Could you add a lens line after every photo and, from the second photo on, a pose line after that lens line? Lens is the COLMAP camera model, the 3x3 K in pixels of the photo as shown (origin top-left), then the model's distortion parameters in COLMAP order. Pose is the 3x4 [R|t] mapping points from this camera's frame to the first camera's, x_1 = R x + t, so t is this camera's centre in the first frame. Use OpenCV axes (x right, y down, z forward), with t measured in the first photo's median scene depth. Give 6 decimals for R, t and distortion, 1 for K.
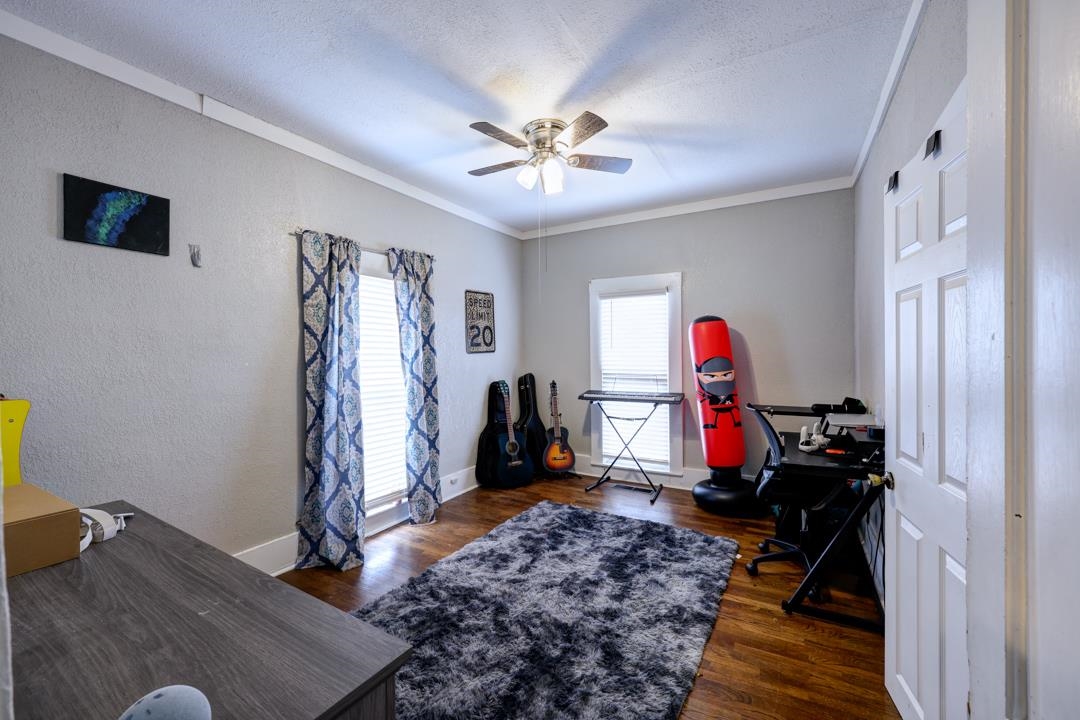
lens RADIAL K [[433.6, 0, 540.5], [0, 433.6, 357.2], [0, 0, 1]] dist [-0.001958, 0.000074]
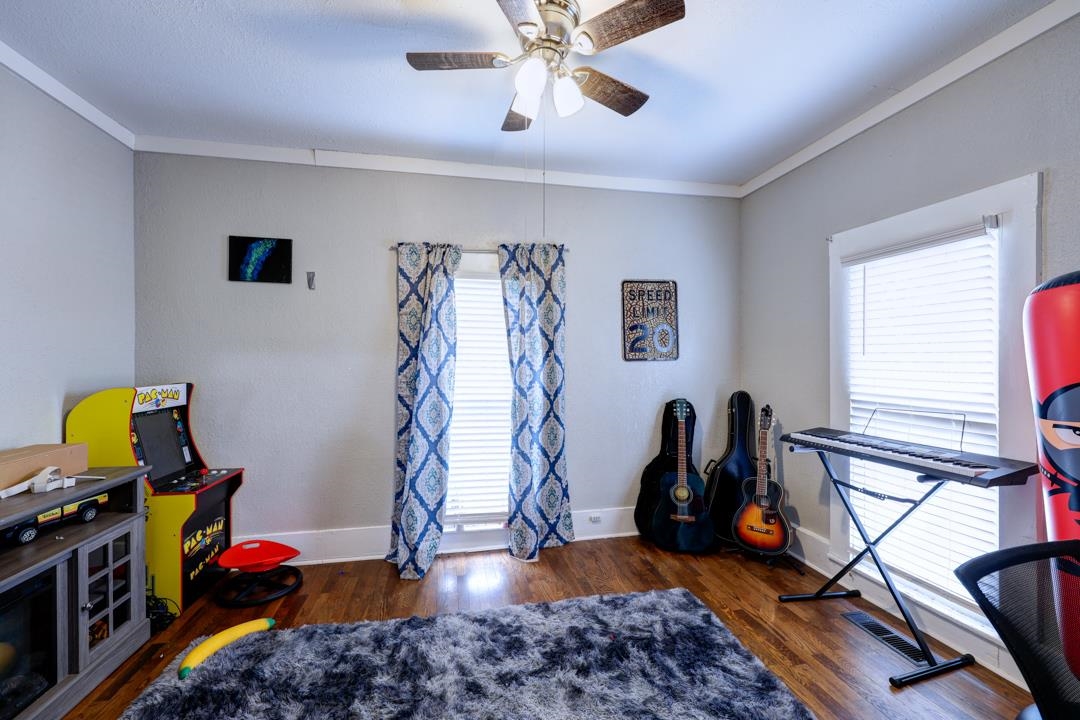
lens RADIAL K [[433.6, 0, 539.4], [0, 433.6, 360.0], [0, 0, 1]] dist [-0.001958, 0.000074]
pose [[0.666085, 0.010782, -0.745798, 0.390875], [-0.015279, 0.999883, 0.000810, -0.010907], [0.745719, 0.010856, 0.666172, 0.450892]]
